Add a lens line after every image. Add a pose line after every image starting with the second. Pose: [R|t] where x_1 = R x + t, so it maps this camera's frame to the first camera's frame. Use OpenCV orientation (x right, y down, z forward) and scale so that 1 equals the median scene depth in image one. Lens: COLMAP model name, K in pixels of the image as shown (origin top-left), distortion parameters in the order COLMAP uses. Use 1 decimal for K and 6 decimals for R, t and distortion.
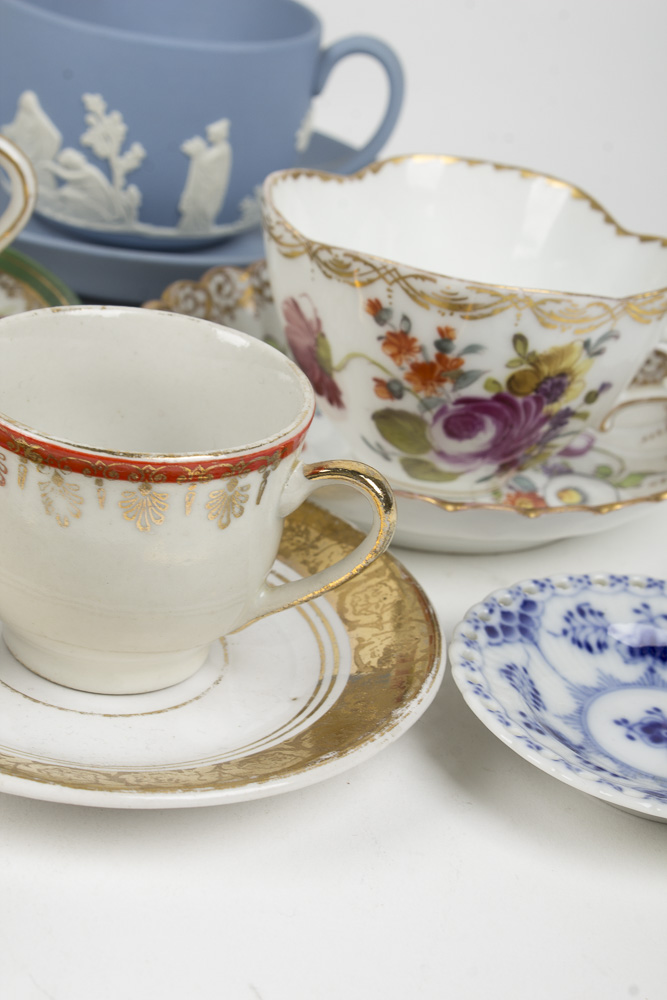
lens RADIAL K [[1885.0, 0, 330.3], [0, 1885.0, 501.8], [0, 0, 1]] dist [-0.011859, 0.000000]
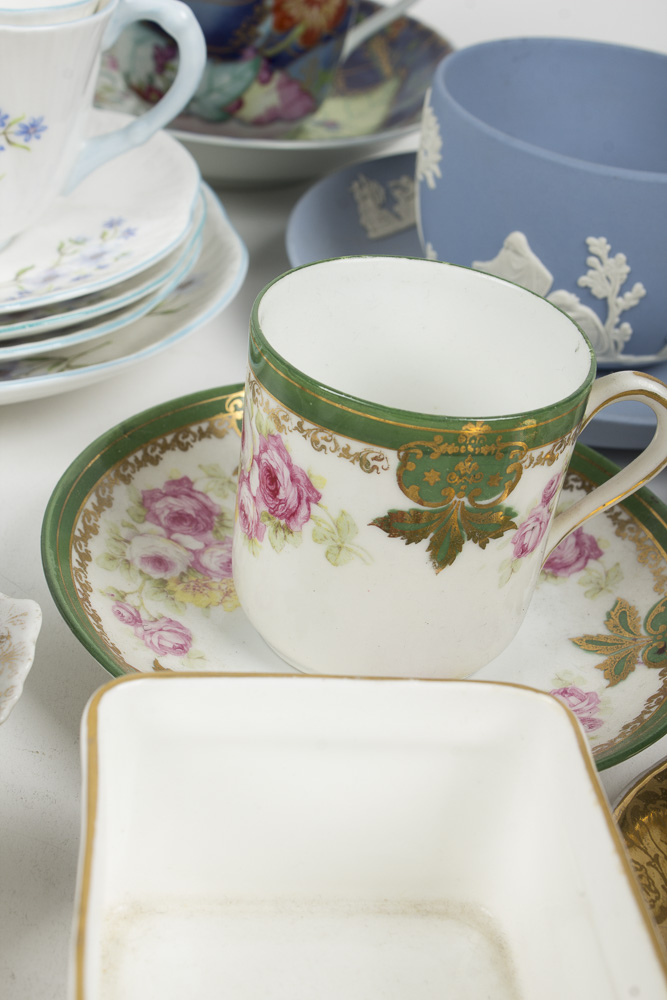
lens RADIAL K [[1697.2, 0, 340.8], [0, 1697.2, 497.4], [0, 0, 1]] dist [-0.035977, 0.000000]
pose [[0.996442, -0.070560, 0.046094, -0.368373], [0.063550, 0.988253, 0.138989, -0.262669], [-0.055359, -0.135565, 0.989221, 0.203425]]
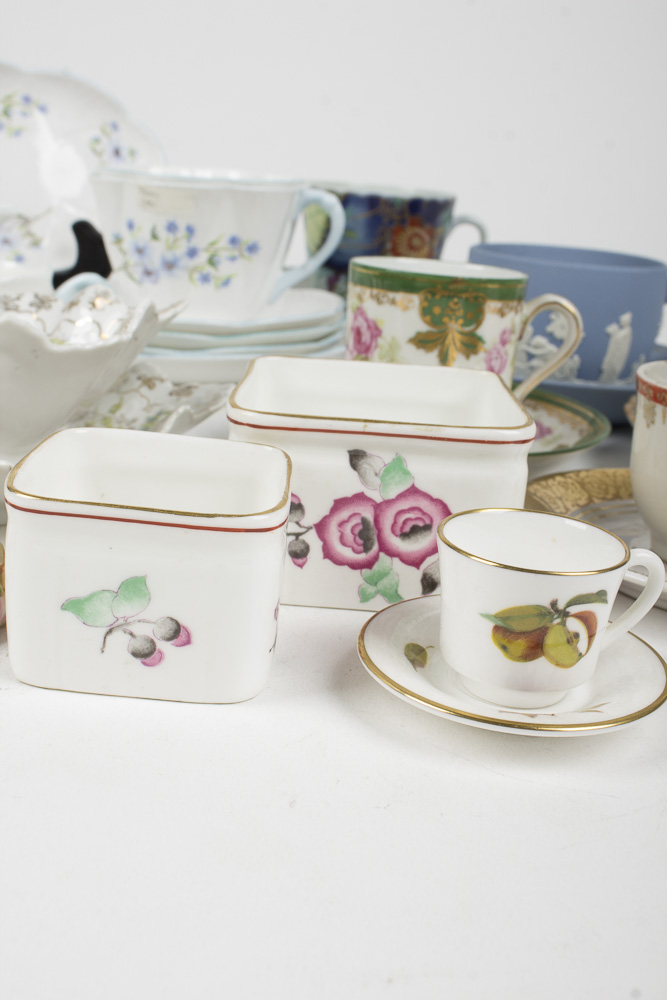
lens RADIAL K [[1154.5, 0, 335.2], [0, 1154.5, 497.5], [0, 0, 1]] dist [-0.093343, 0.000000]
pose [[0.995294, -0.066331, -0.070640, -0.321575], [0.053792, 0.984558, -0.166591, 0.146918], [0.080600, 0.162007, 0.983492, -0.005266]]
